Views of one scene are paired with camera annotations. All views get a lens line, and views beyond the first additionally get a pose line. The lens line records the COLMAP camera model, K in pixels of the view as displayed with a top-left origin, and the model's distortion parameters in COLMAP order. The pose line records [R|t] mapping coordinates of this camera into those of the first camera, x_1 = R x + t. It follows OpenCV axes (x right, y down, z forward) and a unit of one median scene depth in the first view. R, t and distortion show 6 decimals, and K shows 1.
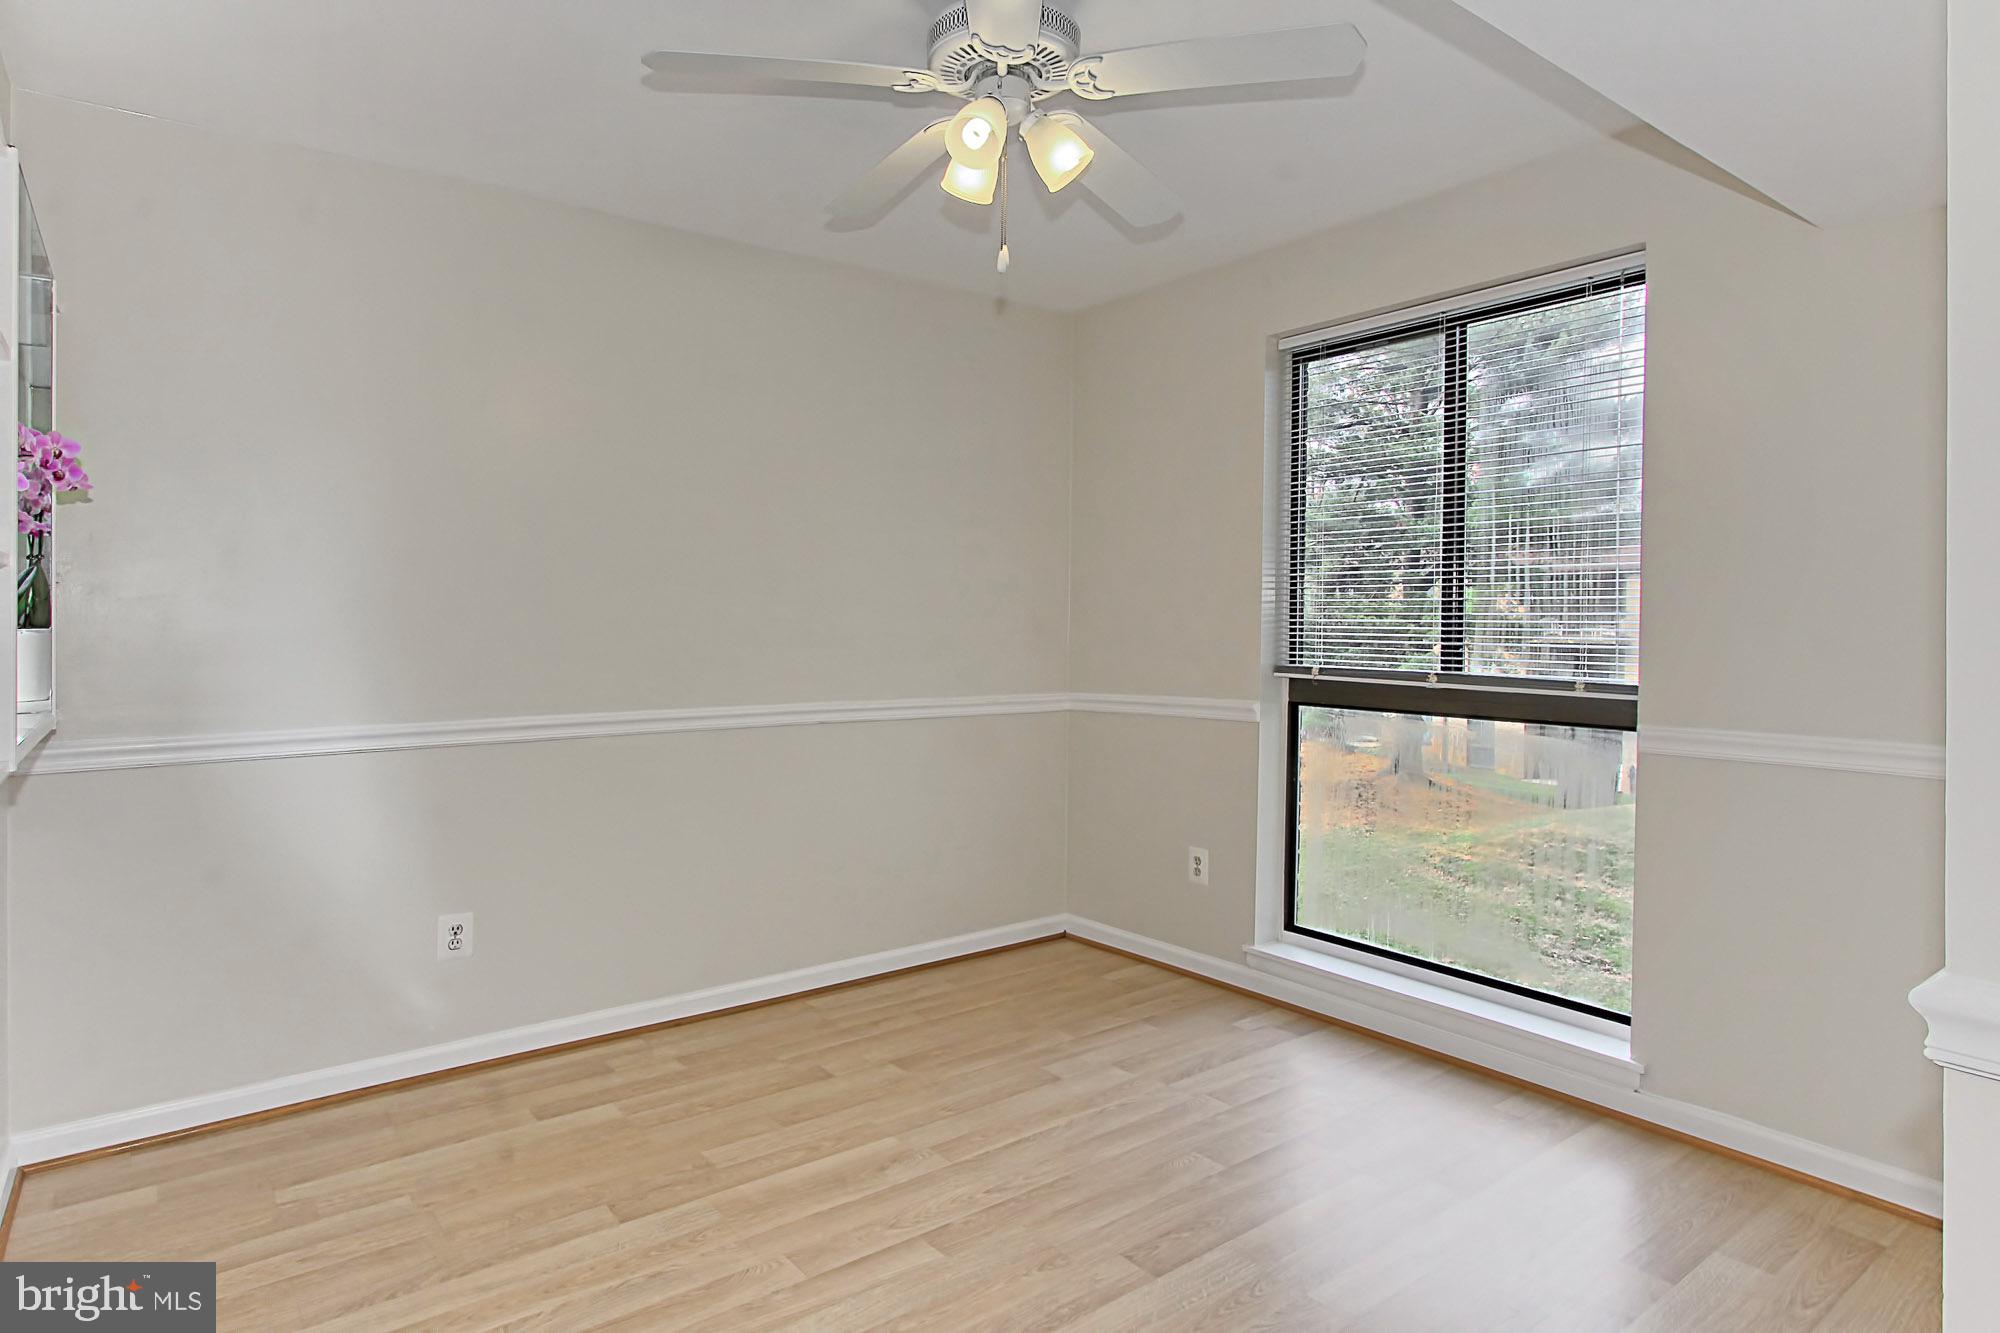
lens RADIAL K [[1105.9, 0, 1011.9], [0, 1105.9, 608.3], [0, 0, 1]] dist [-0.005575, 0.005054]
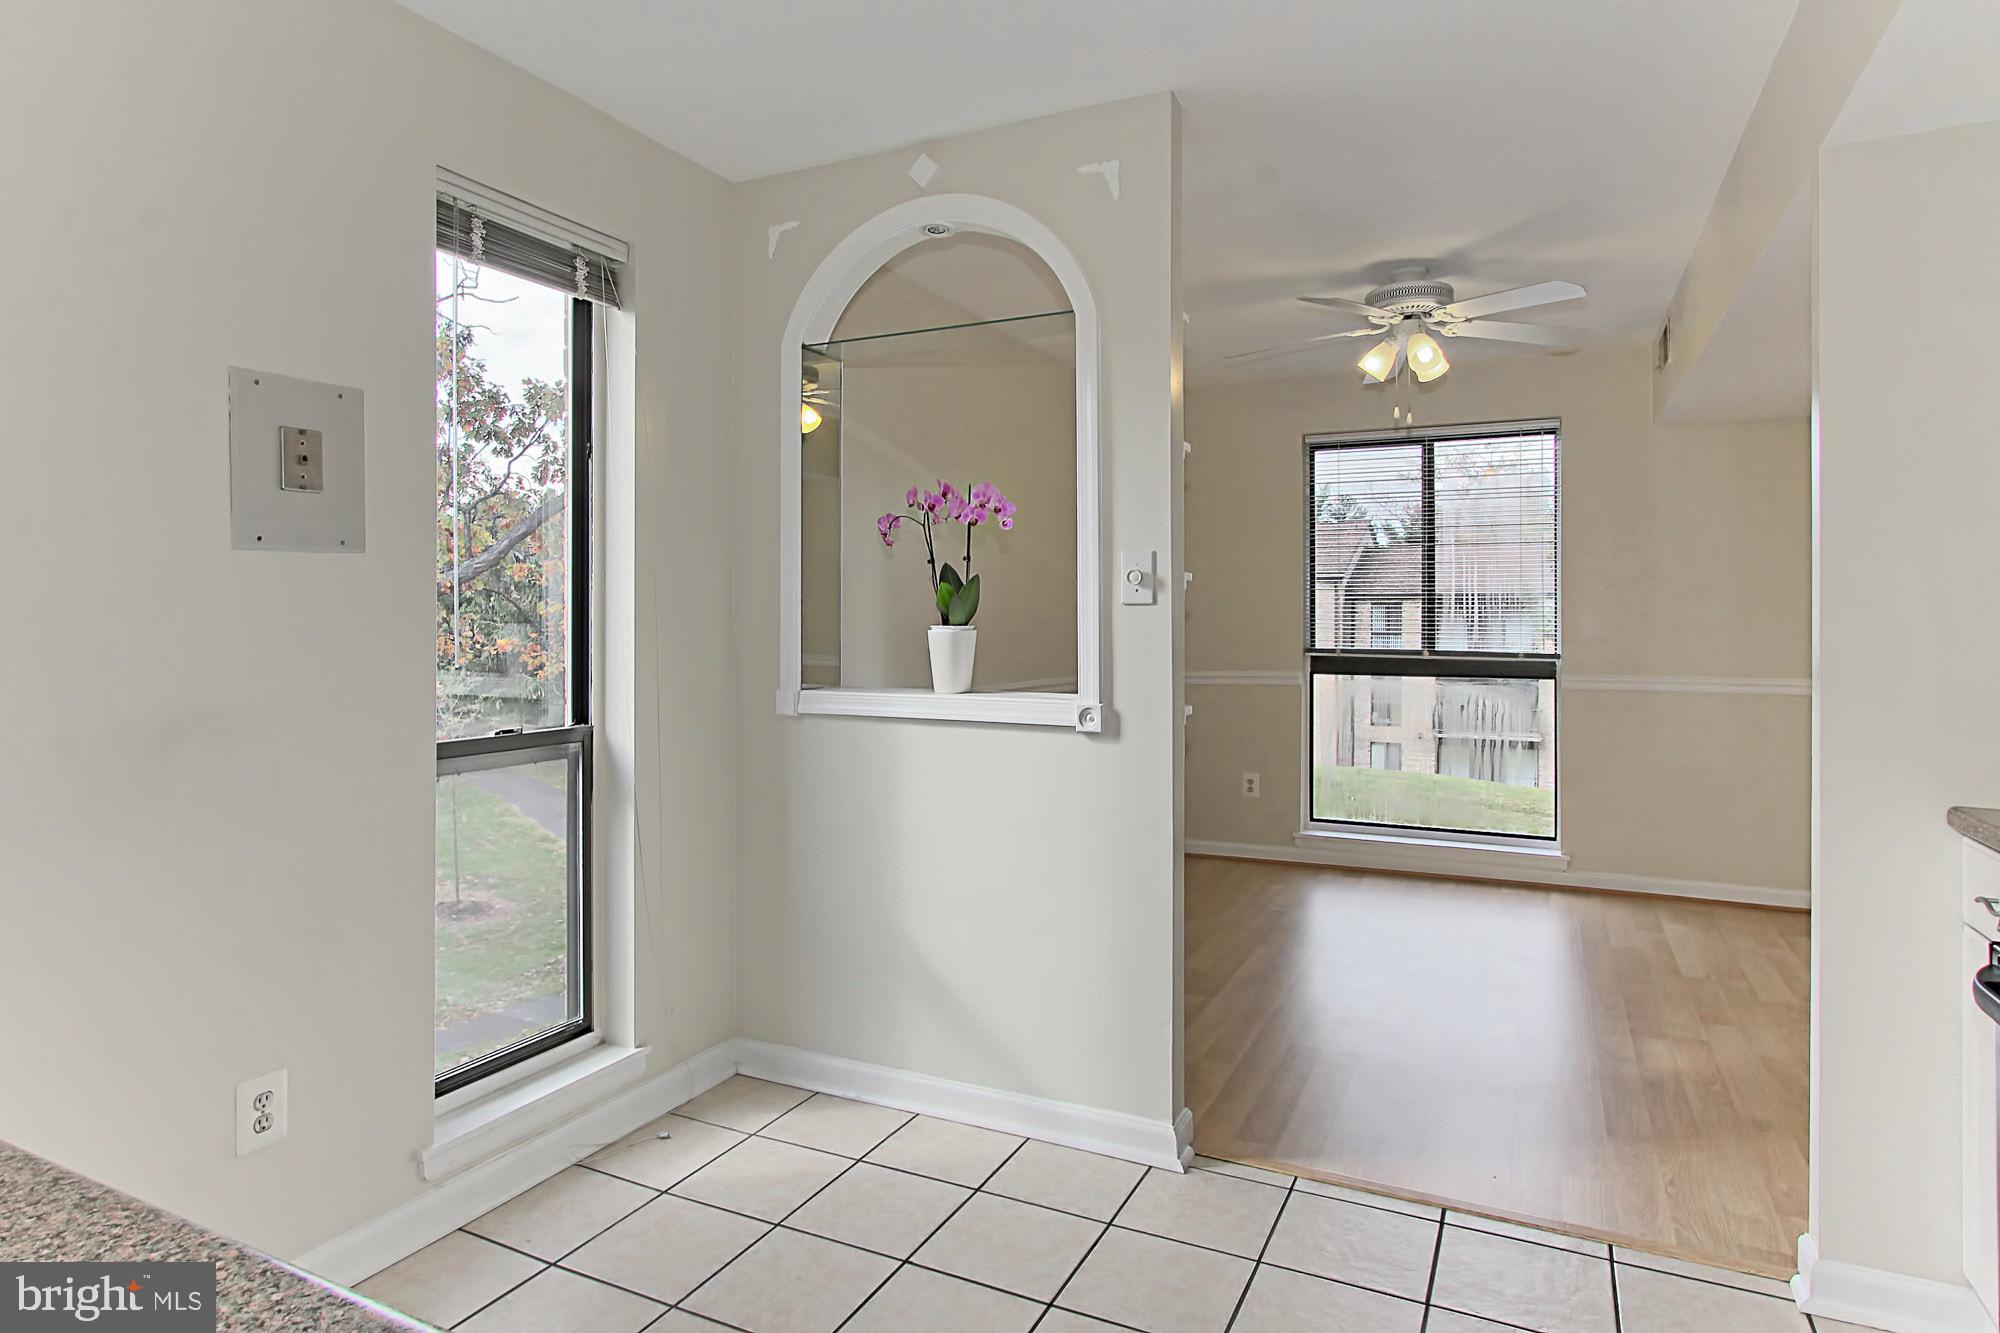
lens RADIAL K [[1105.9, 0, 1015.8], [0, 1105.9, 566.6], [0, 0, 1]] dist [-0.005575, 0.005054]
pose [[0.887466, 0.023582, 0.460270, -0.926851], [-0.007592, 0.999303, -0.036561, -0.001482], [-0.460811, 0.028952, 0.887026, -0.196324]]
